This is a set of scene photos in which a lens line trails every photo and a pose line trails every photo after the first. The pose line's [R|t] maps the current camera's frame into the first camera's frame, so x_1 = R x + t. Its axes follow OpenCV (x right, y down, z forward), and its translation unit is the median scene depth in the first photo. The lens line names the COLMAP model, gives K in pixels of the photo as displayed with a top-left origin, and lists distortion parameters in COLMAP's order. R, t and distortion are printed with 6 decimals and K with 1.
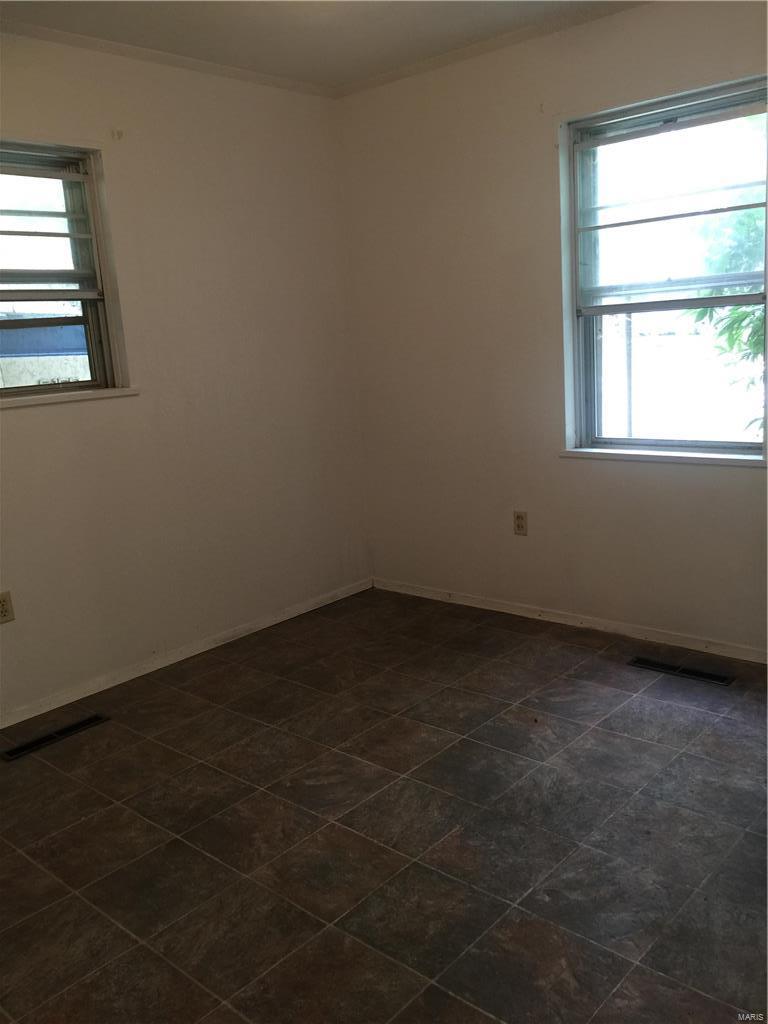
lens RADIAL K [[890.0, 0, 386.4], [0, 890.0, 483.1], [0, 0, 1]] dist [0.078770, -0.113755]
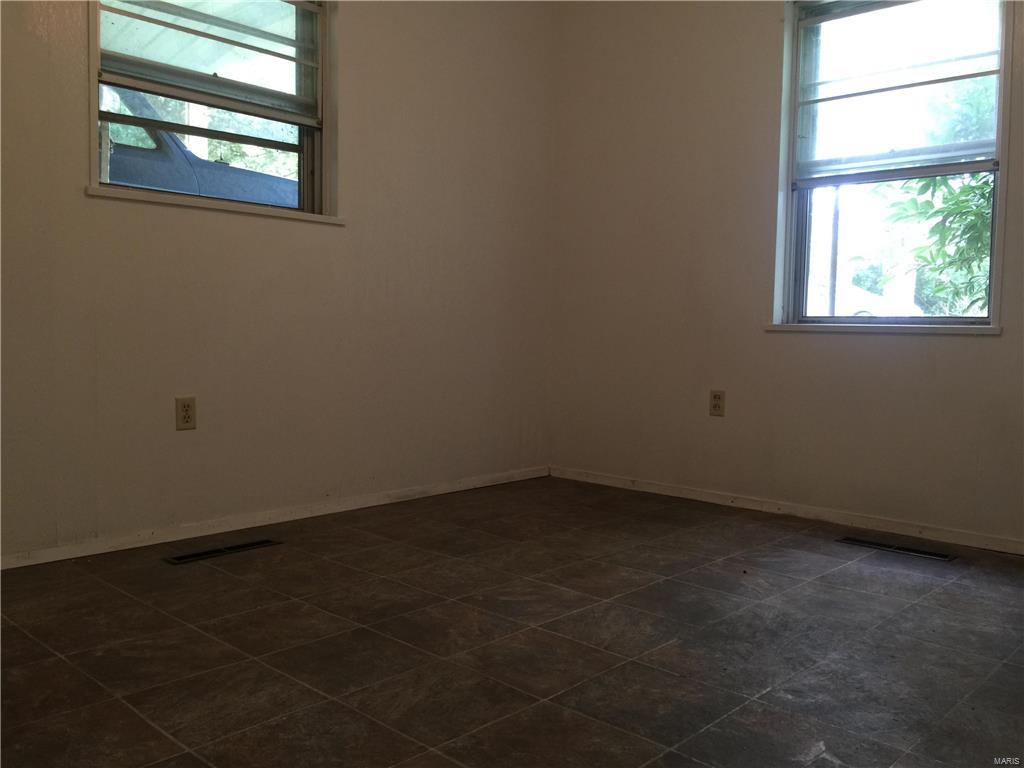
lens RADIAL K [[890.0, 0, 512.4], [0, 890.0, 355.7], [0, 0, 1]] dist [0.078770, -0.113755]
pose [[0.996266, 0.084074, -0.019642, -0.079098], [-0.085975, 0.986913, -0.136424, 0.210805], [0.007916, 0.137604, 0.990456, 0.059269]]
